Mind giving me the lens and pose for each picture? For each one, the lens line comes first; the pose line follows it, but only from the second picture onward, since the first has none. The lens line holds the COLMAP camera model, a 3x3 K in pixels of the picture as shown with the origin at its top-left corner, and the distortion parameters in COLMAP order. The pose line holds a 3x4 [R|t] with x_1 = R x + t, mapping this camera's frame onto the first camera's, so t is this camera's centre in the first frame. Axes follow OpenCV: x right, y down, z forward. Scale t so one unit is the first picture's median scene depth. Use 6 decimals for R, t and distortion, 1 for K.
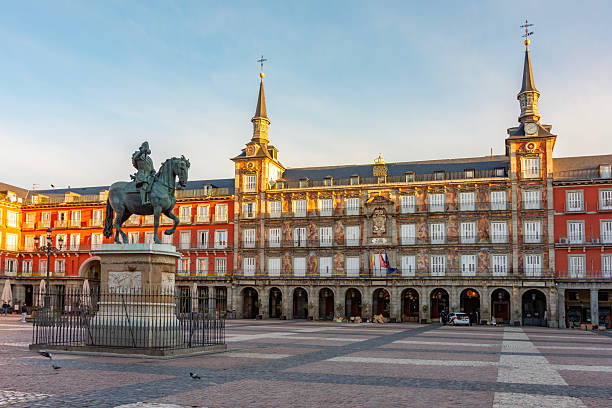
lens RADIAL K [[533.4, 0, 305.0], [0, 533.4, 234.1], [0, 0, 1]] dist [-0.014982, 0.003041]
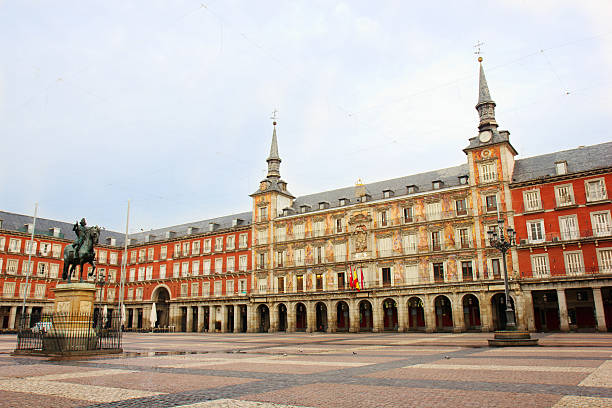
lens RADIAL K [[524.5, 0, 297.2], [0, 524.5, 130.5], [0, 0, 1]] dist [-0.038520, -0.004253]
pose [[0.925872, -0.159725, -0.342417, 0.430296], [0.083928, 0.970553, -0.225792, -0.005398], [0.368399, 0.180316, 0.912013, -0.090823]]
